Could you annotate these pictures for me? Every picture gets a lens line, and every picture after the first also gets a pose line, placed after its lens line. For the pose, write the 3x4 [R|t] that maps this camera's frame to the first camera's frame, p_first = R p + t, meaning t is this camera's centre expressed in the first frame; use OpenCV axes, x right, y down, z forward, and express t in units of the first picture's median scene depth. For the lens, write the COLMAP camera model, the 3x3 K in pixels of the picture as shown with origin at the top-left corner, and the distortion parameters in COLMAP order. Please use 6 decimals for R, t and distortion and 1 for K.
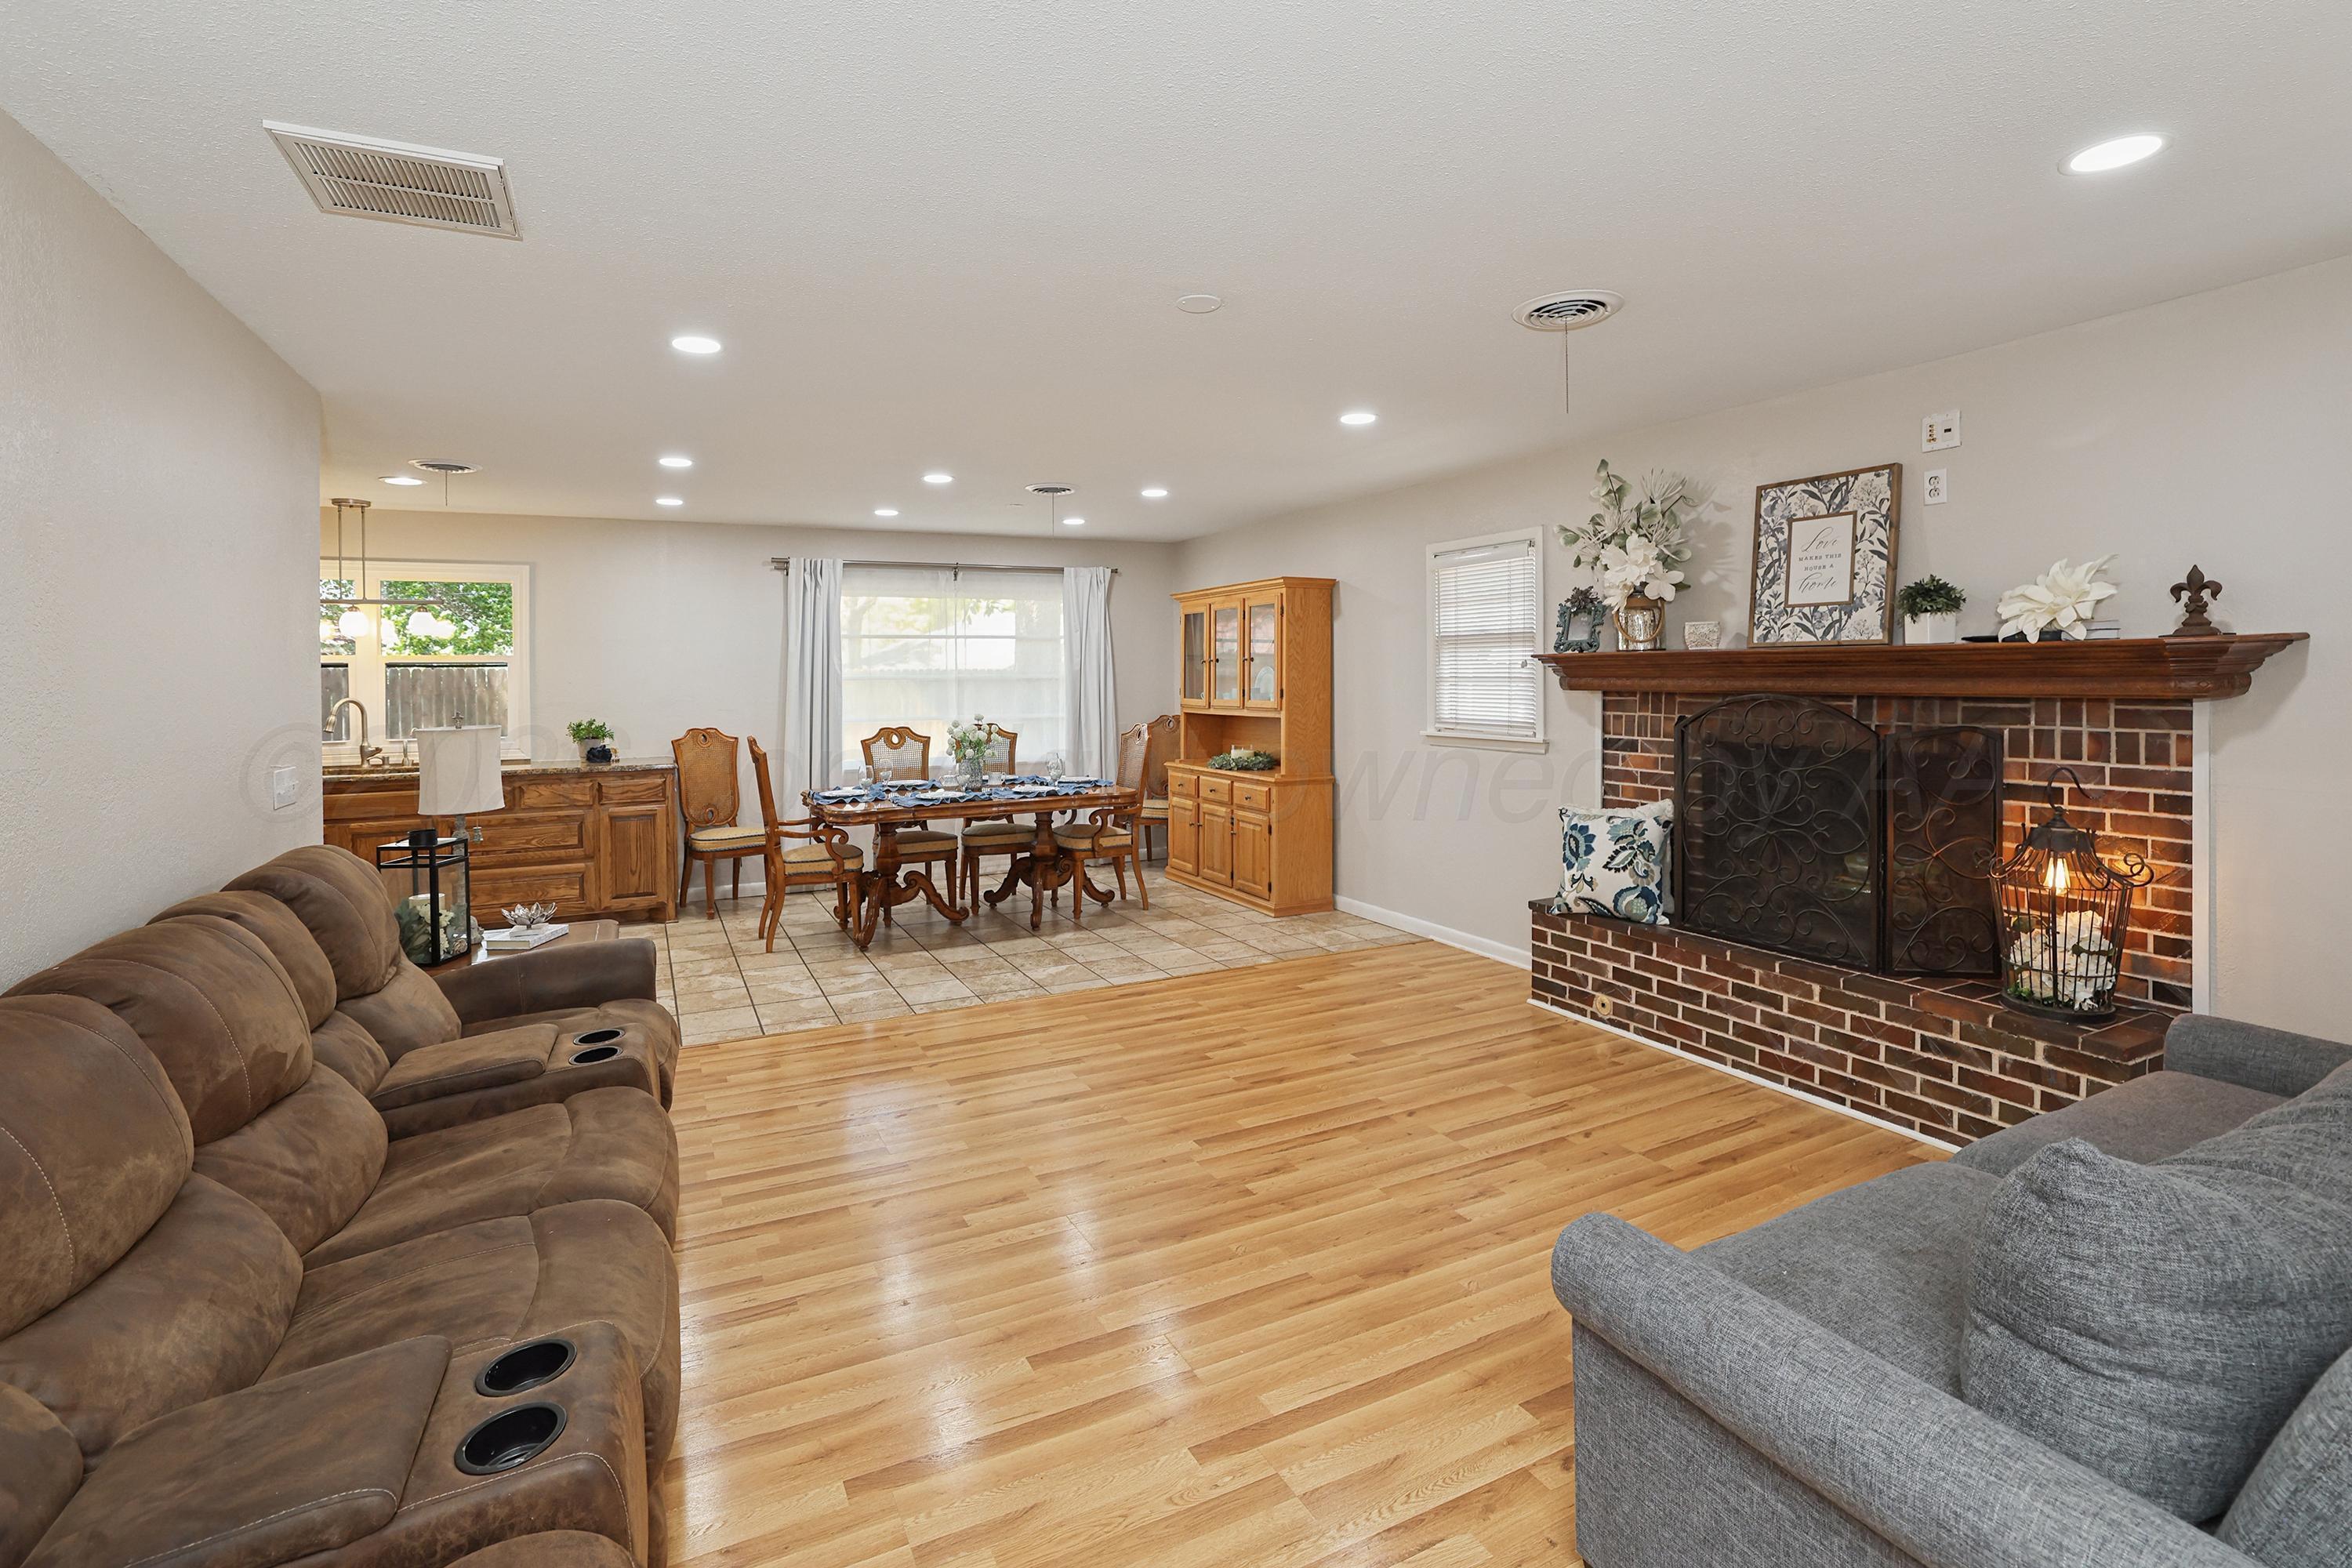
lens RADIAL K [[1092.0, 0, 1164.6], [0, 1092.0, 674.6], [0, 0, 1]] dist [-0.022911, 0.000182]
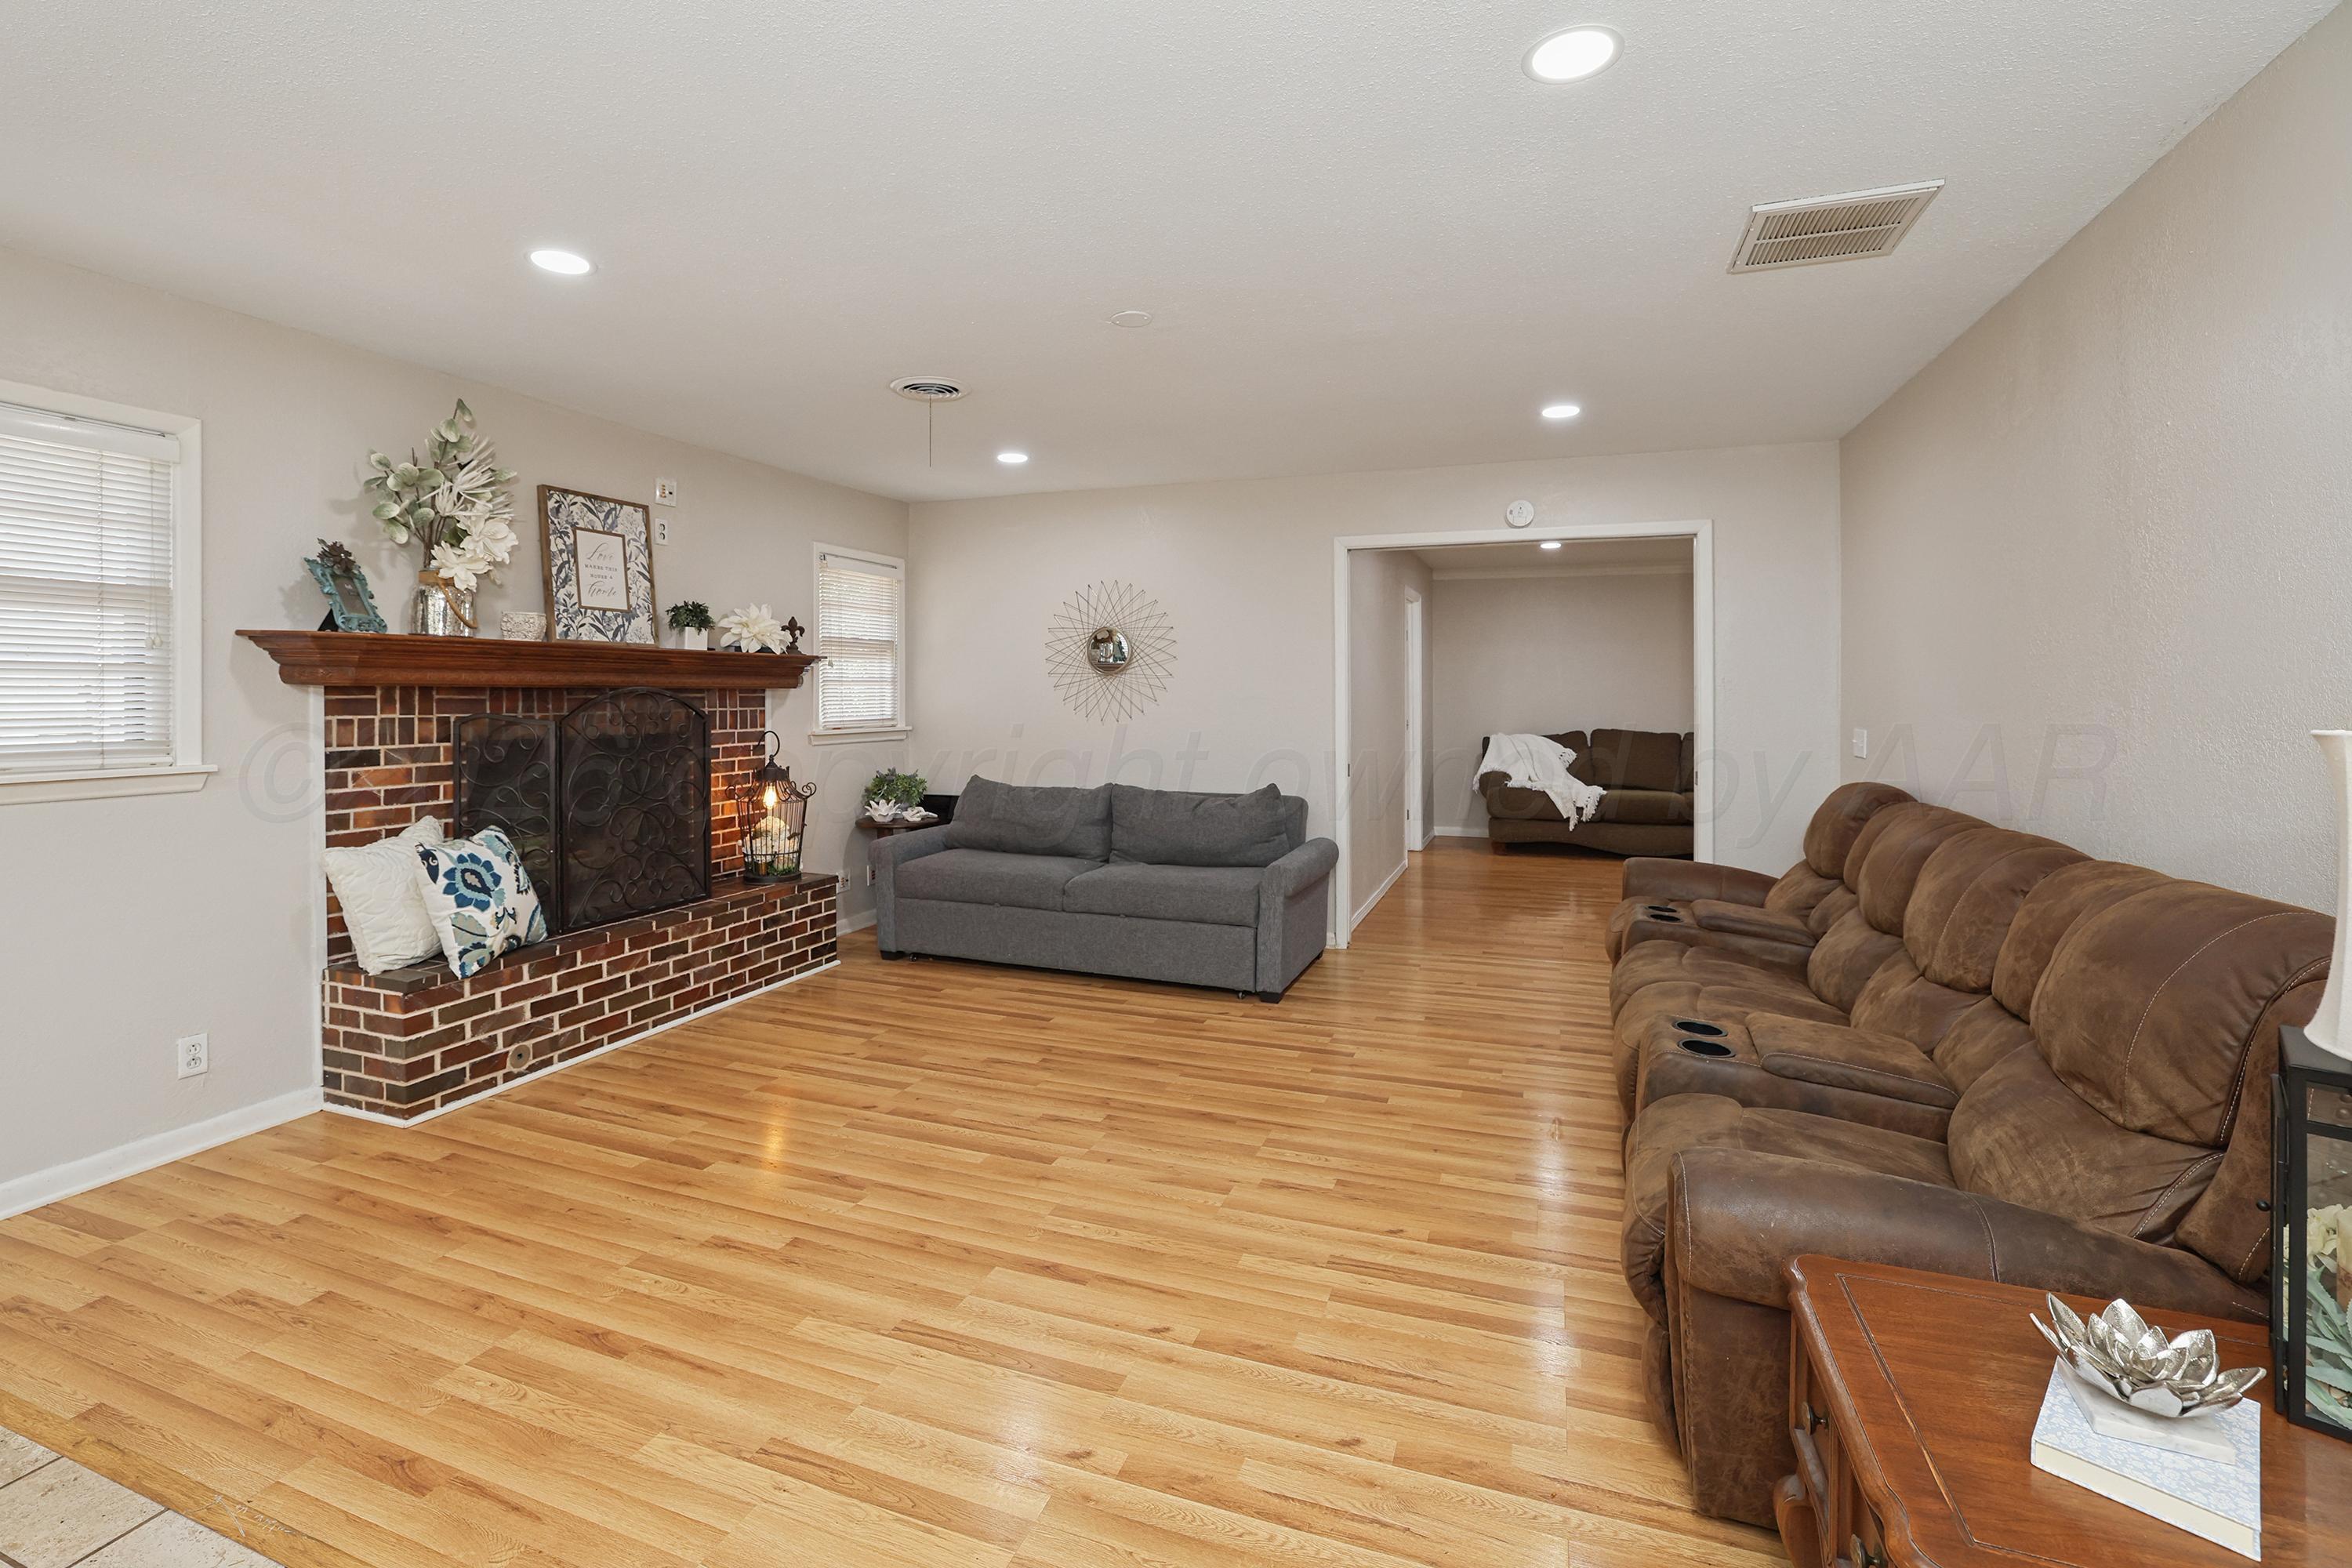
lens RADIAL K [[1047.5, 0, 1136.1], [0, 1047.5, 692.0], [0, 0, 1]] dist [-0.012830, 0.001011]
pose [[-0.666935, 0.012616, 0.745009, -0.555021], [0.009696, 0.999919, -0.008253, 0.034455], [-0.745053, 0.001719, -0.667003, 1.254887]]
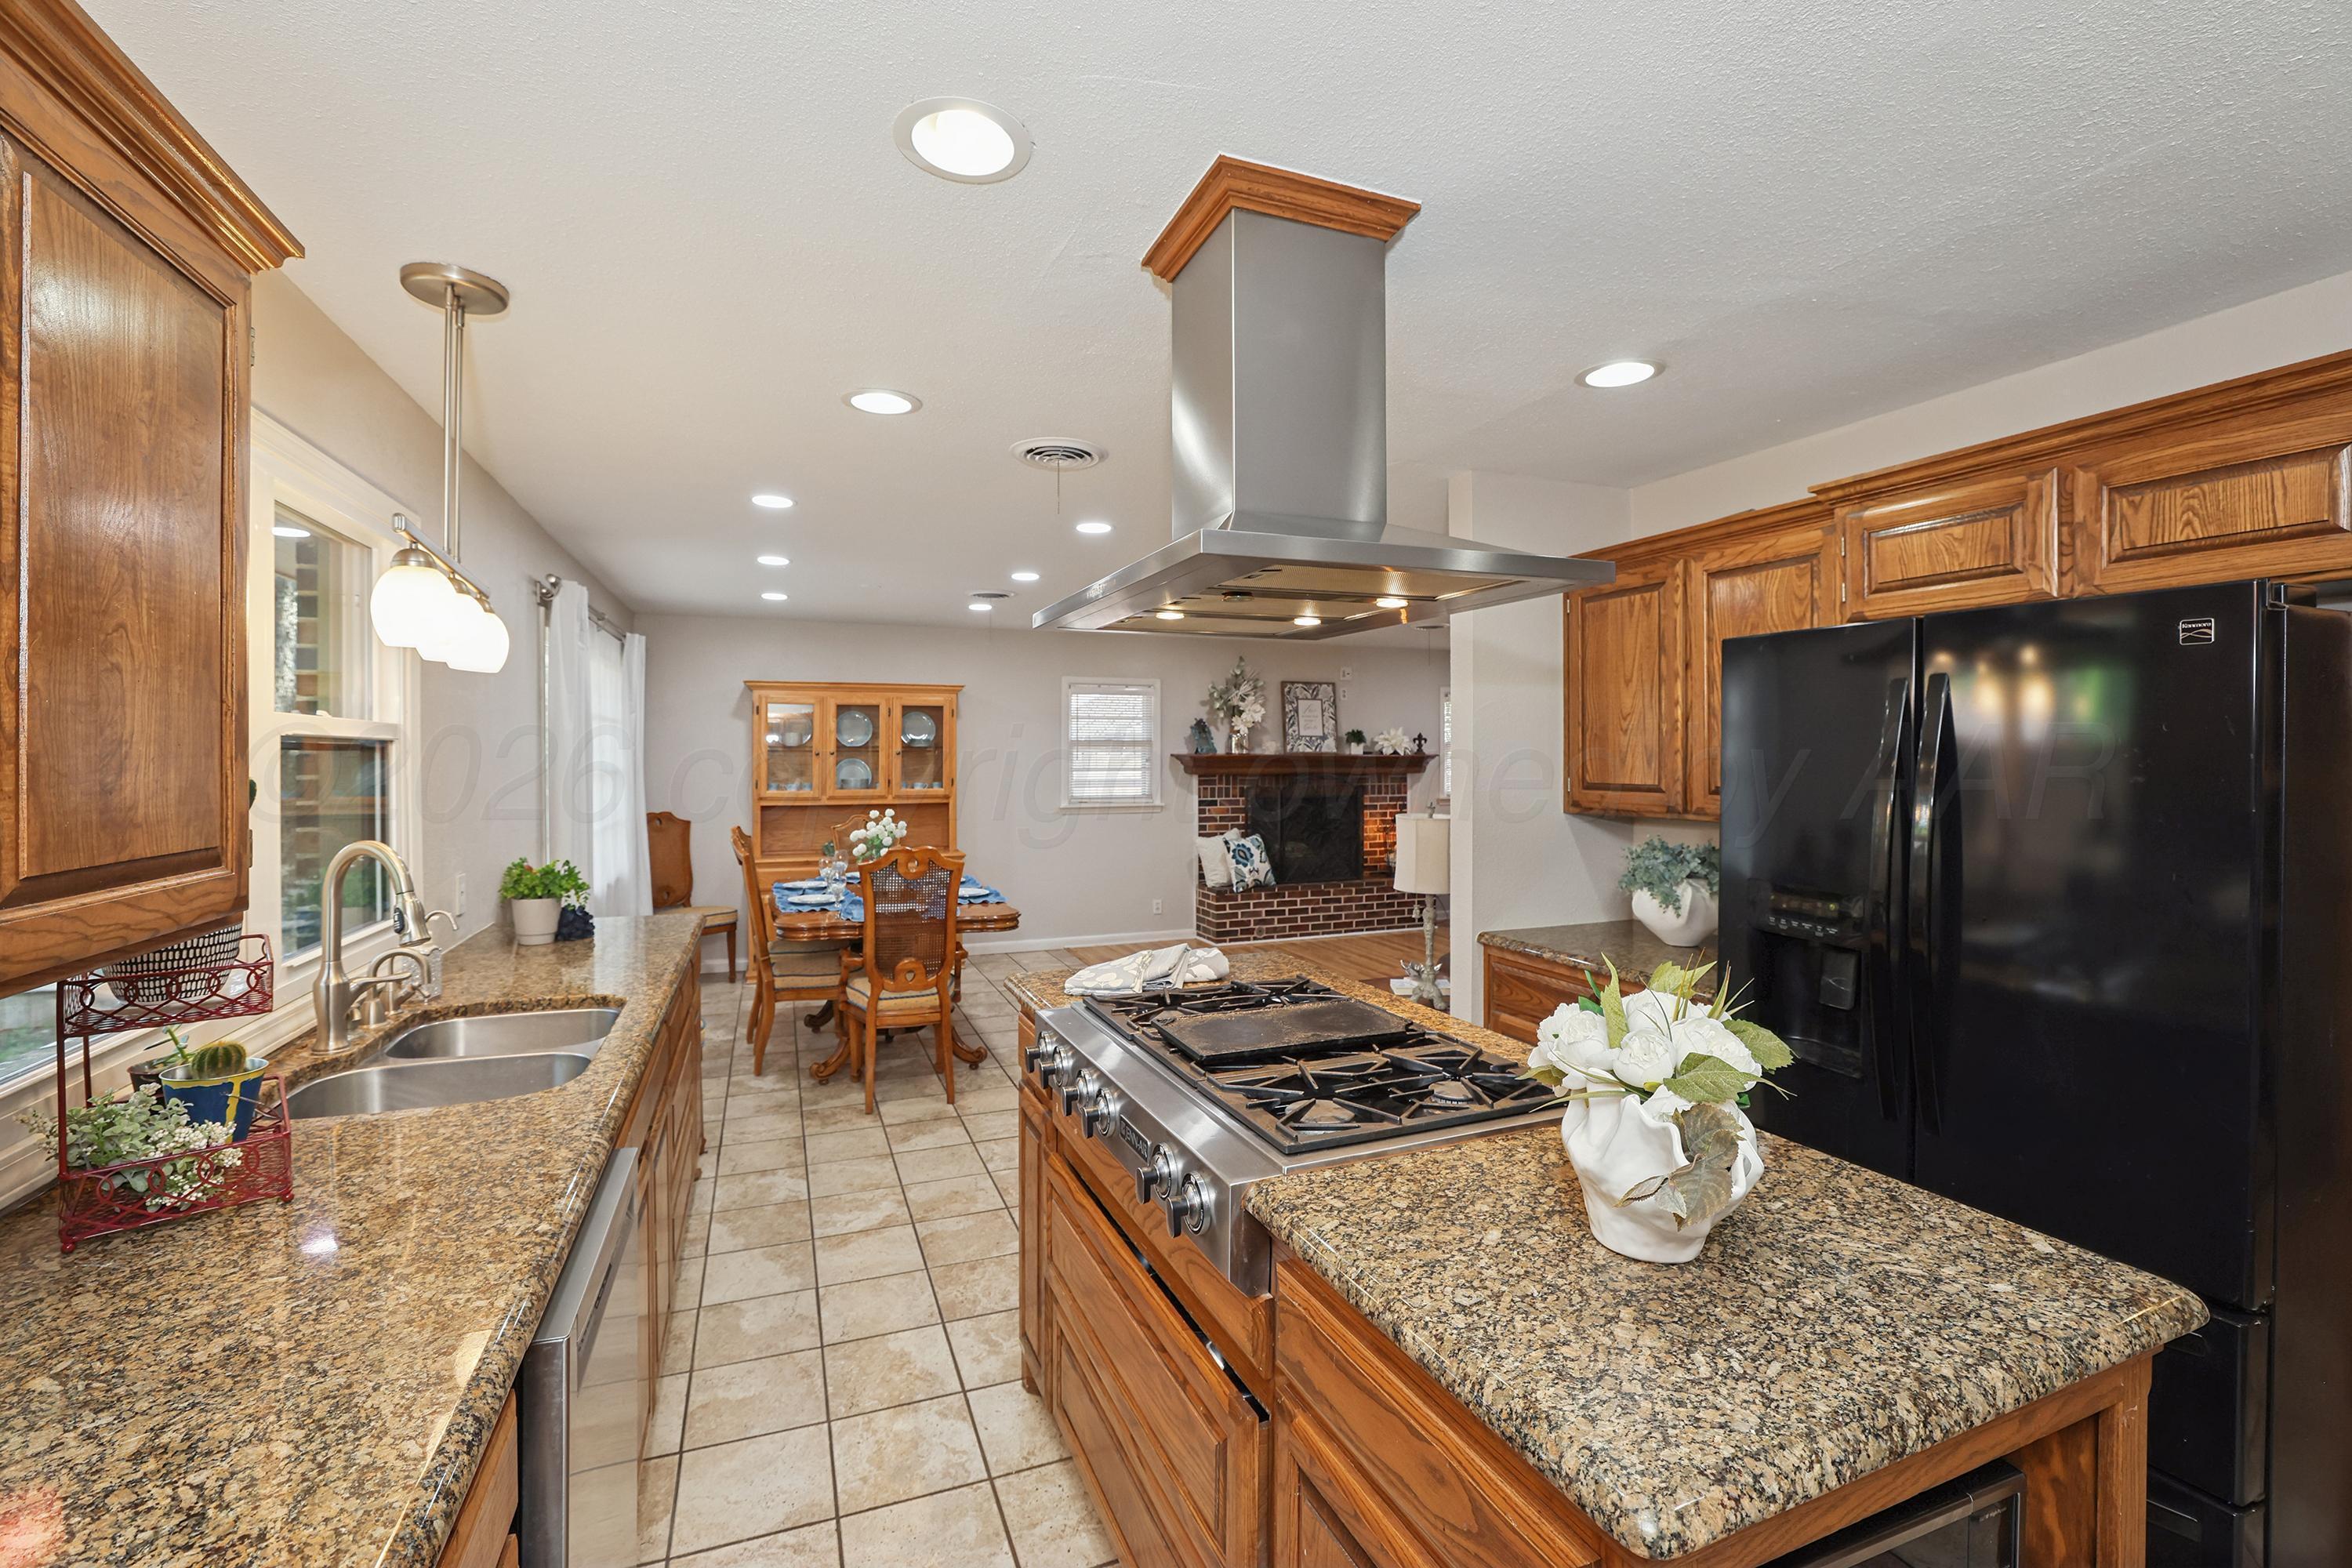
lens RADIAL K [[1000.6, 0, 1183.2], [0, 1000.6, 755.4], [0, 0, 1]] dist [0.000984, 0.000549]
pose [[0.076519, 0.008629, 0.997031, -1.535998], [-0.000509, 0.999963, -0.008615, -0.003733], [-0.997068, 0.000151, 0.076521, 1.061268]]
